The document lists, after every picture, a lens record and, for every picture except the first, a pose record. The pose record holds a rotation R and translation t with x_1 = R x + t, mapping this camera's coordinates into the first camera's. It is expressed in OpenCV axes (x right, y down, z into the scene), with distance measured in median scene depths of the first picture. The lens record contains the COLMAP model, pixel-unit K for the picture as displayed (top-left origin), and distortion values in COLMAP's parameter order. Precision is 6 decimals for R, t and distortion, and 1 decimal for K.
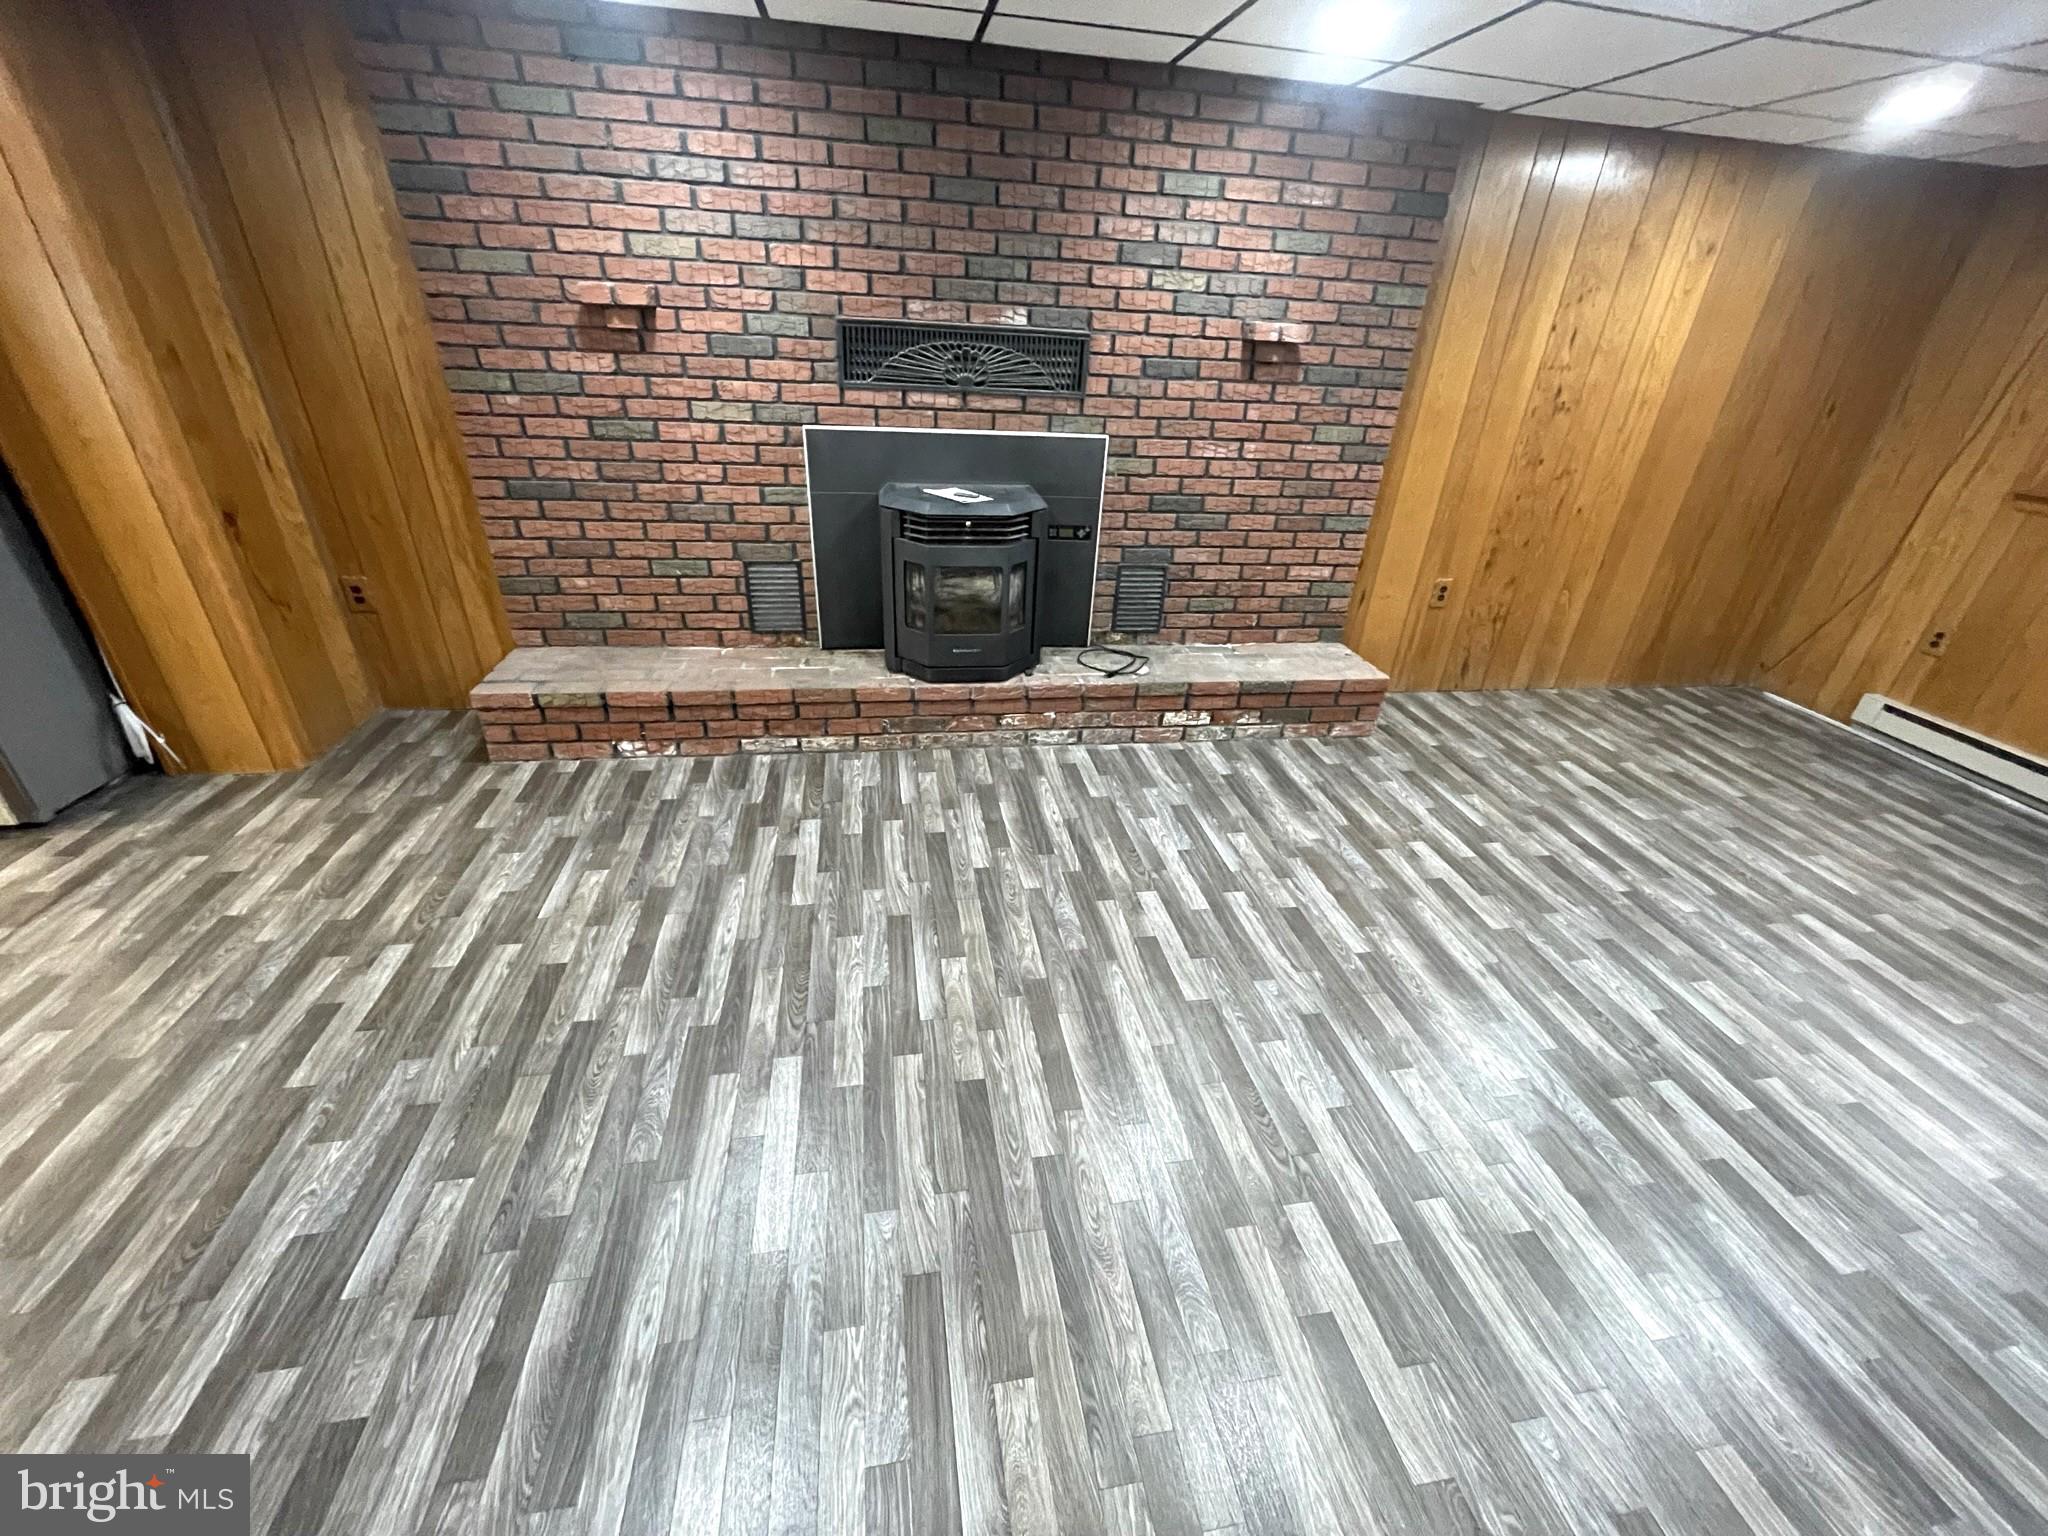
lens RADIAL K [[822.4, 0, 1014.8], [0, 822.4, 764.5], [0, 0, 1]] dist [-0.001973, -0.000151]
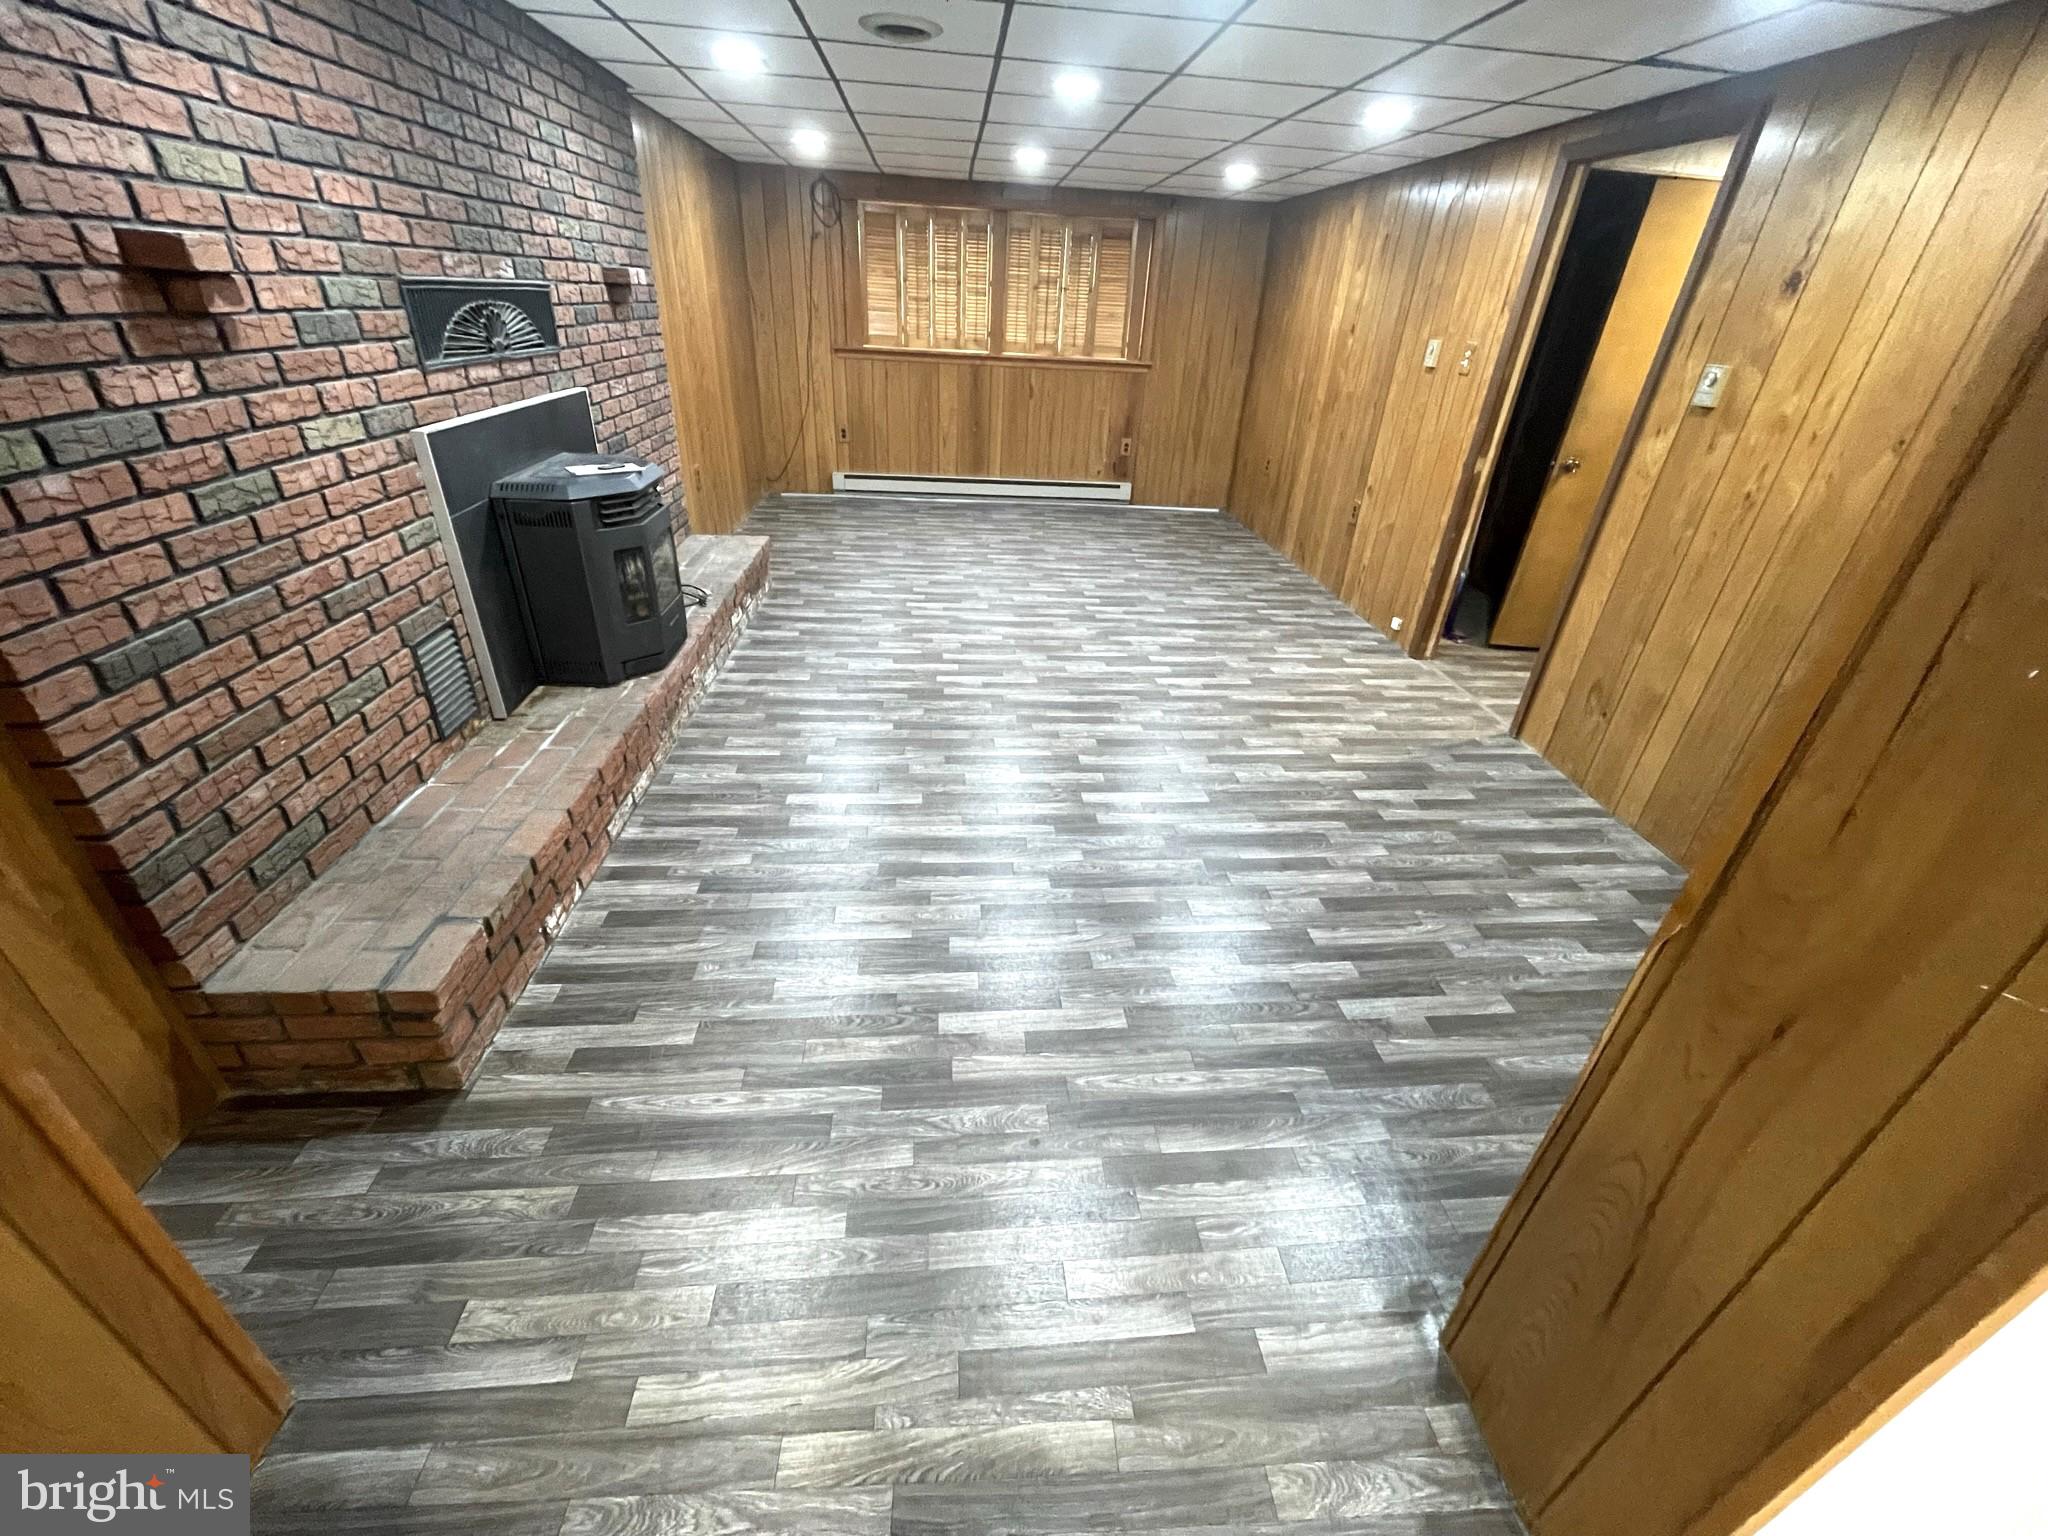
lens RADIAL K [[822.4, 0, 1036.1], [0, 822.4, 764.3], [0, 0, 1]] dist [-0.001973, -0.000151]
pose [[0.074727, -0.531736, 0.843607, -1.005769], [0.434587, 0.778775, 0.452376, -0.276694], [-0.897524, 0.332816, 0.289281, 0.399889]]
